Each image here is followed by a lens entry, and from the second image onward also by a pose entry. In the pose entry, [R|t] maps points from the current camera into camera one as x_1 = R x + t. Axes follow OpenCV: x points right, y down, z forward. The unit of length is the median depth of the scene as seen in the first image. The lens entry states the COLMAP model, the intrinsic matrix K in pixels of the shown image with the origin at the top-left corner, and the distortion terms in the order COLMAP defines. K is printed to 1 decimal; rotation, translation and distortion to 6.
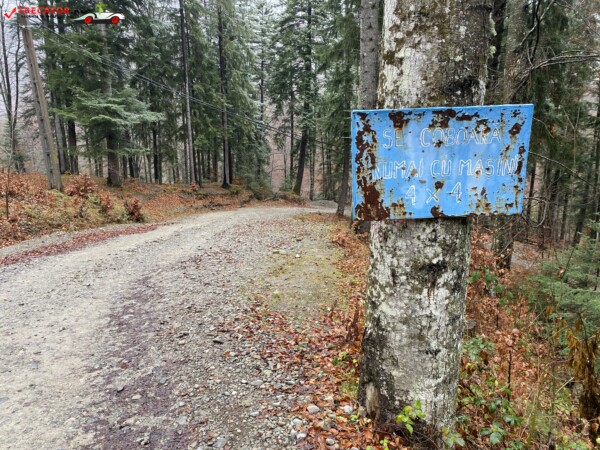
lens RADIAL K [[457.4, 0, 297.5], [0, 457.4, 227.2], [0, 0, 1]] dist [0.051554, -0.002819]
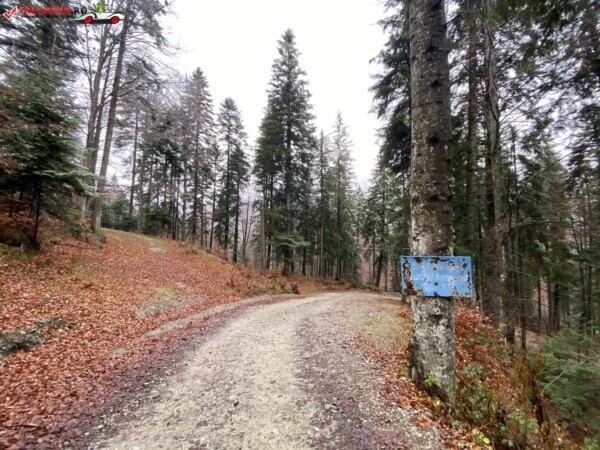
lens RADIAL K [[240.0, 0, 294.9], [0, 240.0, 222.9], [0, 0, 1]] dist [-0.007610, -0.001030]
pose [[0.946134, -0.002008, -0.323769, -0.008133], [-0.100039, 0.949239, -0.298225, 0.021527], [0.307932, 0.314550, 0.897906, -0.194839]]
